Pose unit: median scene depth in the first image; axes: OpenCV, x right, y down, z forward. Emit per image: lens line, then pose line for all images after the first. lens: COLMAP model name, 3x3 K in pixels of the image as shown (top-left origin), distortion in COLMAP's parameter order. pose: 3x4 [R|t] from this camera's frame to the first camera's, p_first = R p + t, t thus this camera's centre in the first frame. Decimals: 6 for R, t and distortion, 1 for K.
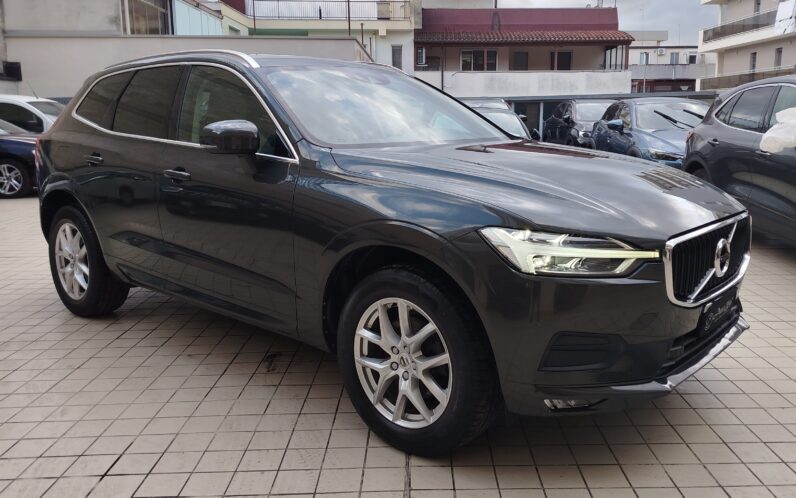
lens RADIAL K [[681.0, 0, 456.8], [0, 681.0, 258.2], [0, 0, 1]] dist [0.051911, -0.045421]
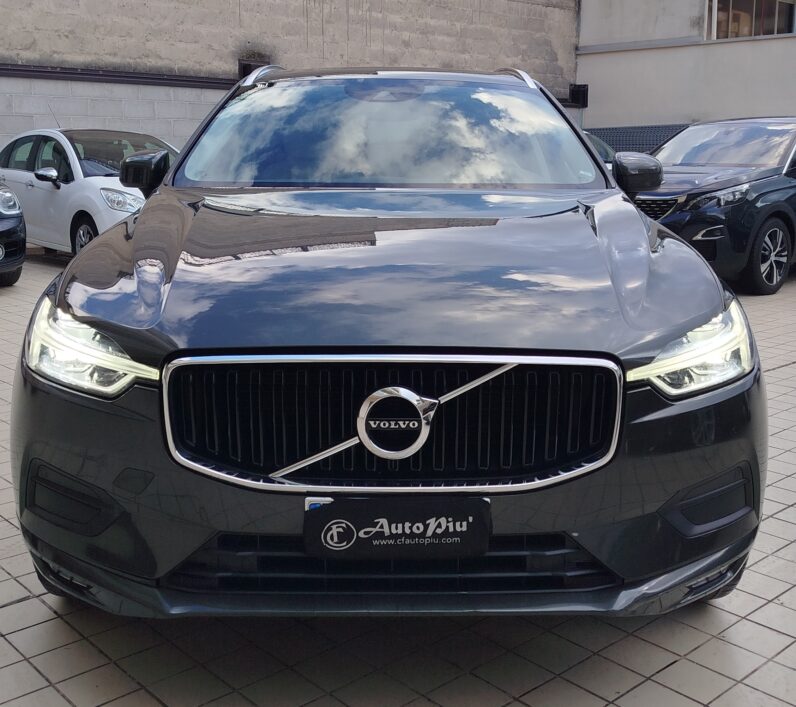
lens RADIAL K [[976.8, 0, 399.8], [0, 976.8, 352.3], [0, 0, 1]] dist [0.041507, 0.000000]
pose [[0.633790, 0.167466, -0.755159, 0.776669], [-0.170174, 0.982550, 0.075070, -0.090778], [0.754553, 0.080930, 0.651229, 0.438341]]
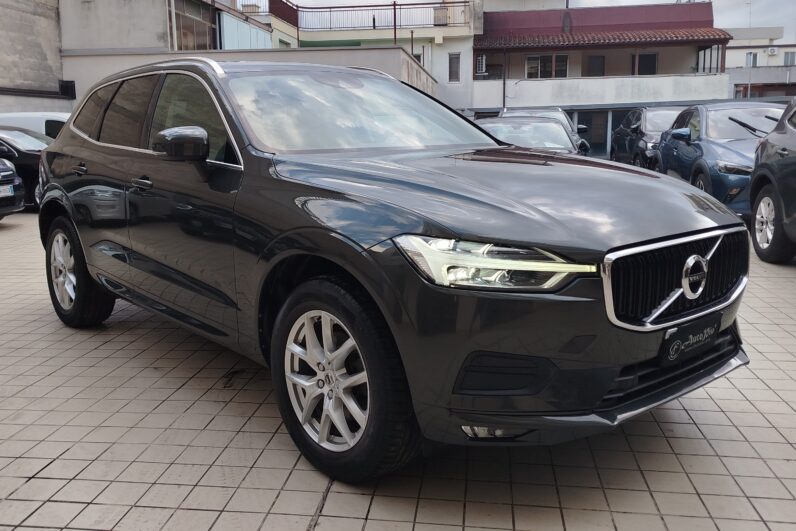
lens RADIAL K [[750.6, 0, 394.1], [0, 750.6, 266.7], [0, 0, 1]] dist [0.031823, 0.000000]
pose [[0.983729, 0.021353, -0.178384, 0.154135], [-0.026094, 0.999365, -0.024273, 0.016224], [0.177752, 0.028533, 0.983662, -0.000912]]
